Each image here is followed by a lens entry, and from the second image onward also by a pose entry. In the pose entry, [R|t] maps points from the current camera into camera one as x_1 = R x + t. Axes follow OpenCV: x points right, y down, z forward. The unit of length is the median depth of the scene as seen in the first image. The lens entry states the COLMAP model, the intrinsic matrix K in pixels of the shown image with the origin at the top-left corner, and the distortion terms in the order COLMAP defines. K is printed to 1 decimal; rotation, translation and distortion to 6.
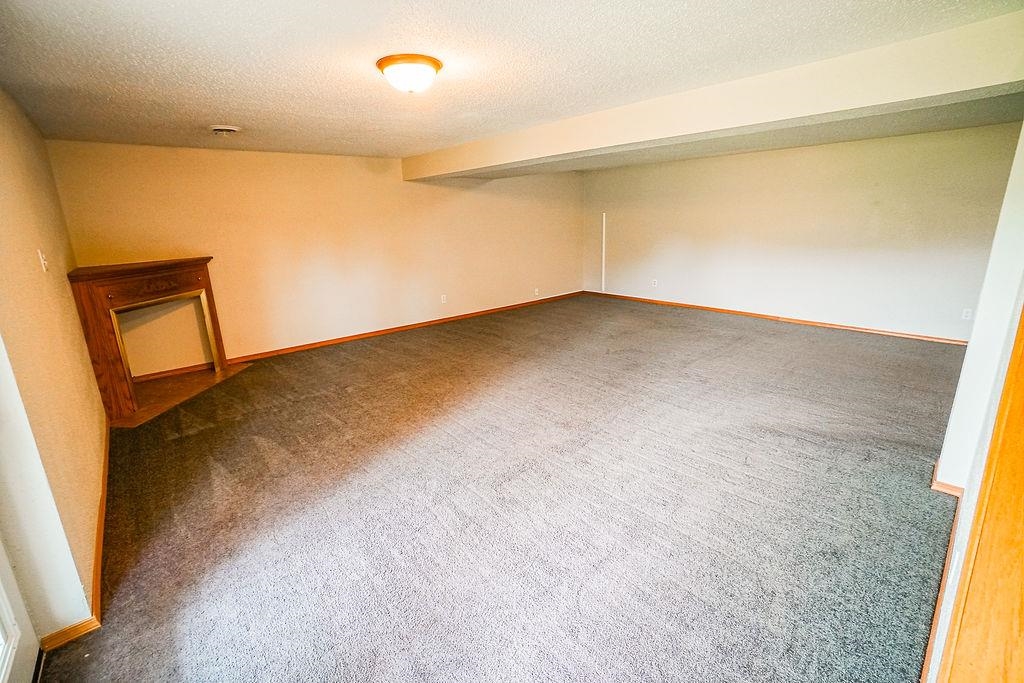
lens RADIAL K [[445.4, 0, 499.4], [0, 445.4, 319.6], [0, 0, 1]] dist [-0.017886, 0.000299]
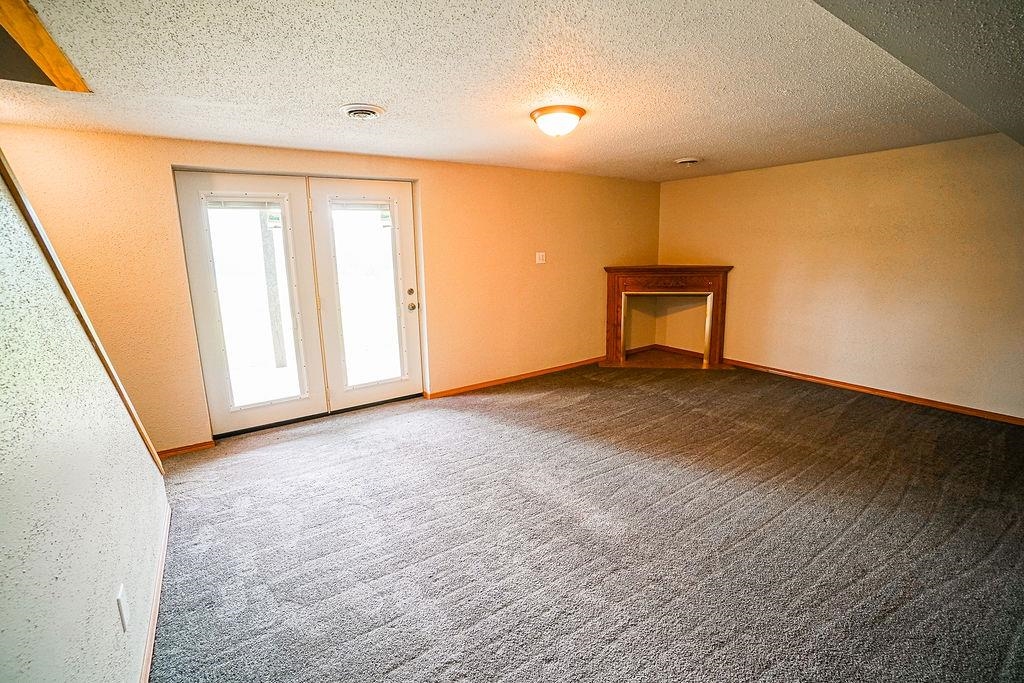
lens RADIAL K [[445.4, 0, 510.2], [0, 445.4, 340.1], [0, 0, 1]] dist [-0.017886, 0.000299]
pose [[-0.088725, 0.233833, -0.968220, 0.632649], [-0.196375, 0.948869, 0.247155, -0.155367], [0.976506, 0.212063, -0.038269, 0.631487]]
